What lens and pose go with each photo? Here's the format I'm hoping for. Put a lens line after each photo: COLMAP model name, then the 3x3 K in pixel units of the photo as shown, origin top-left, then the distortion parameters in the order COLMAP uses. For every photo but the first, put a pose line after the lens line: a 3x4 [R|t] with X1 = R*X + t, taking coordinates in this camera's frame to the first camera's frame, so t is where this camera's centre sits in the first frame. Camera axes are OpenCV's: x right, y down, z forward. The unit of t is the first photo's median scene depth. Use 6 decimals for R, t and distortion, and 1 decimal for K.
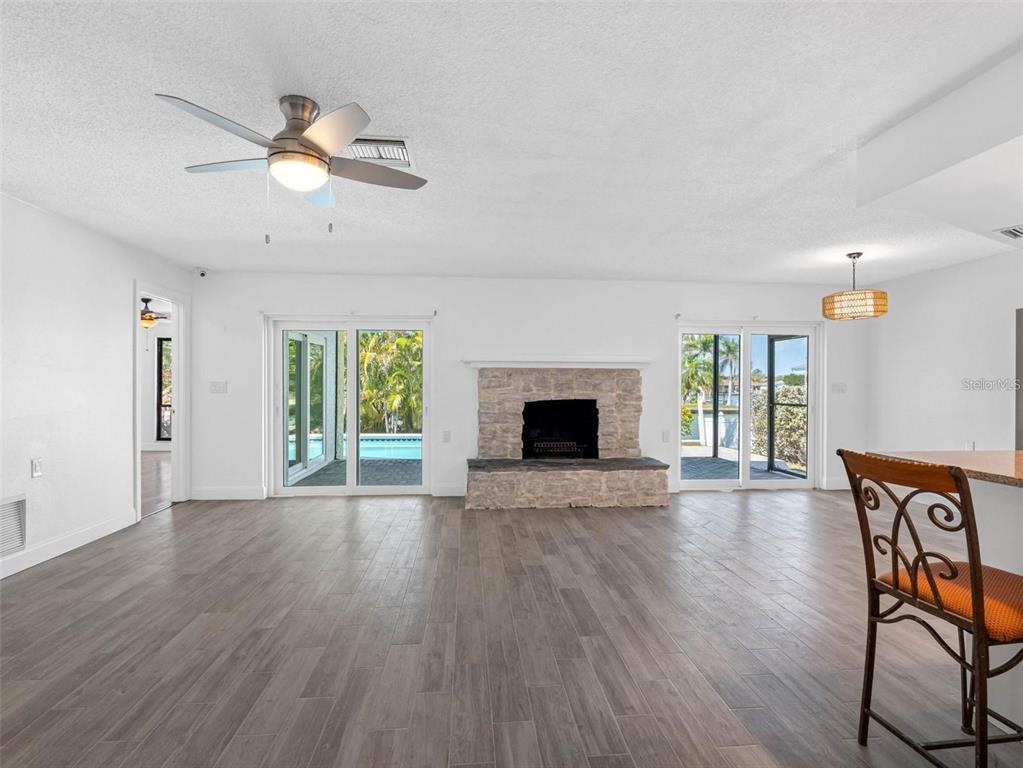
lens RADIAL K [[512.1, 0, 495.1], [0, 512.1, 389.1], [0, 0, 1]] dist [-0.002215, 0.000023]
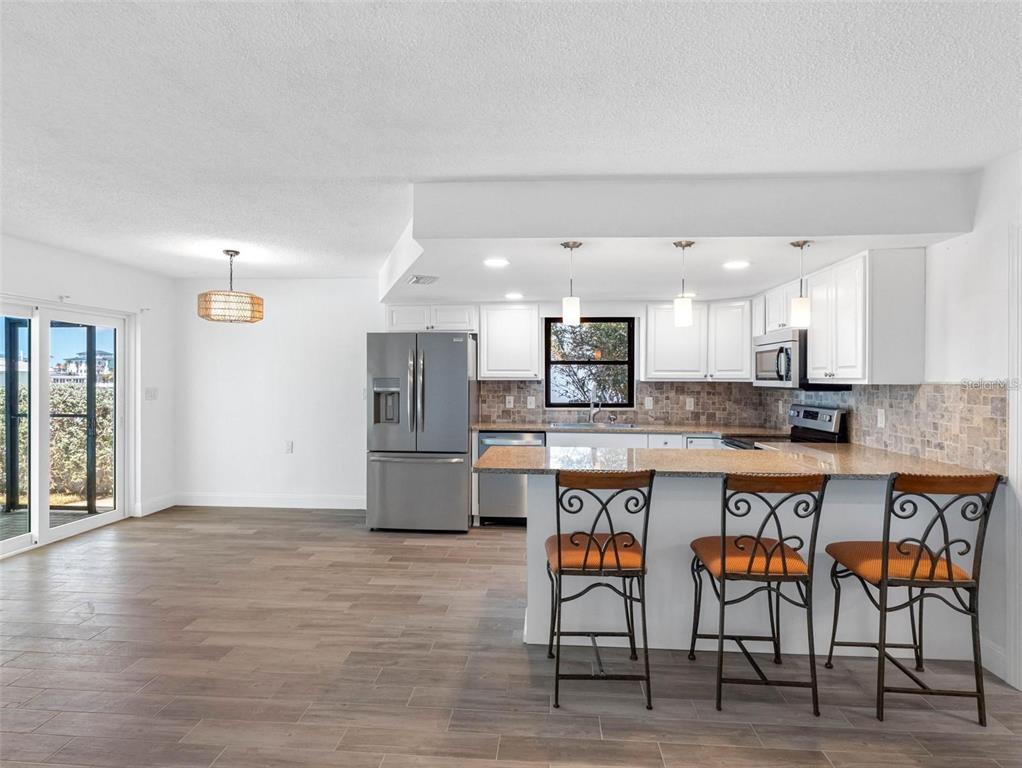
lens RADIAL K [[566.2, 0, 527.3], [0, 566.2, 386.9], [0, 0, 1]] dist [0.001143, 0.000225]
pose [[0.129100, -0.013882, 0.991534, -0.247352], [-0.000043, 0.999902, 0.014005, -0.036373], [-0.991632, -0.001851, 0.129087, 0.348826]]
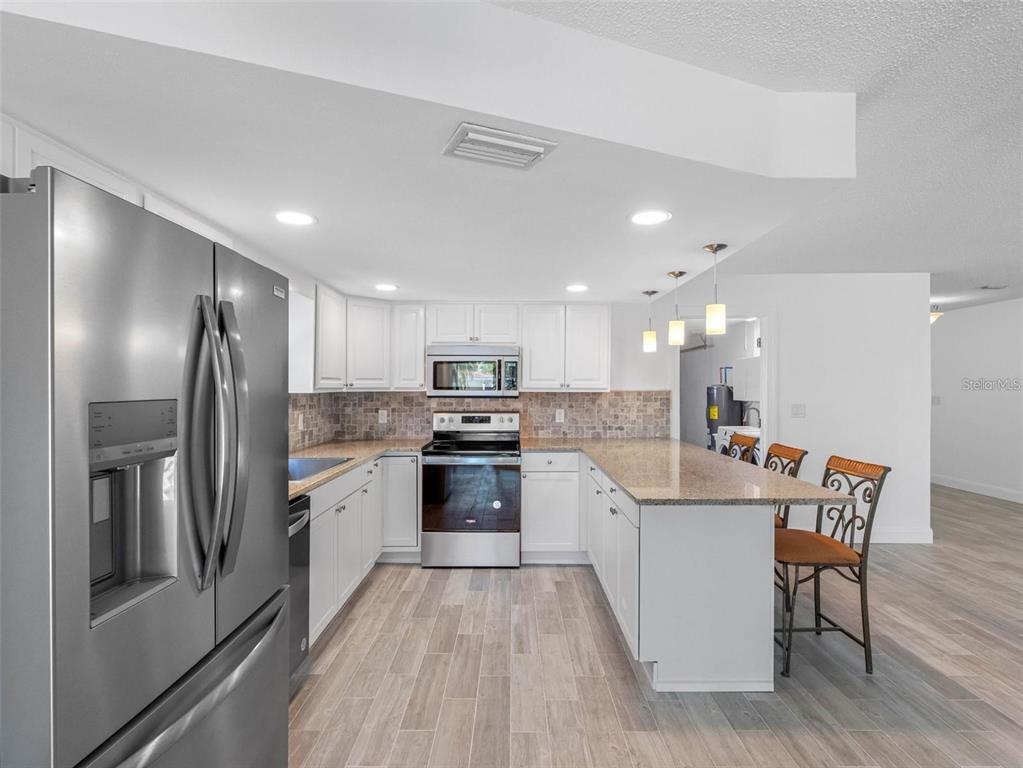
lens RADIAL K [[512.1, 0, 495.1], [0, 512.1, 389.1], [0, 0, 1]] dist [-0.002215, 0.000023]
pose [[-0.995584, -0.000728, 0.093871, 0.636274], [0.000297, 0.999941, 0.010897, -0.045591], [-0.093873, 0.010877, -0.995525, 0.982441]]
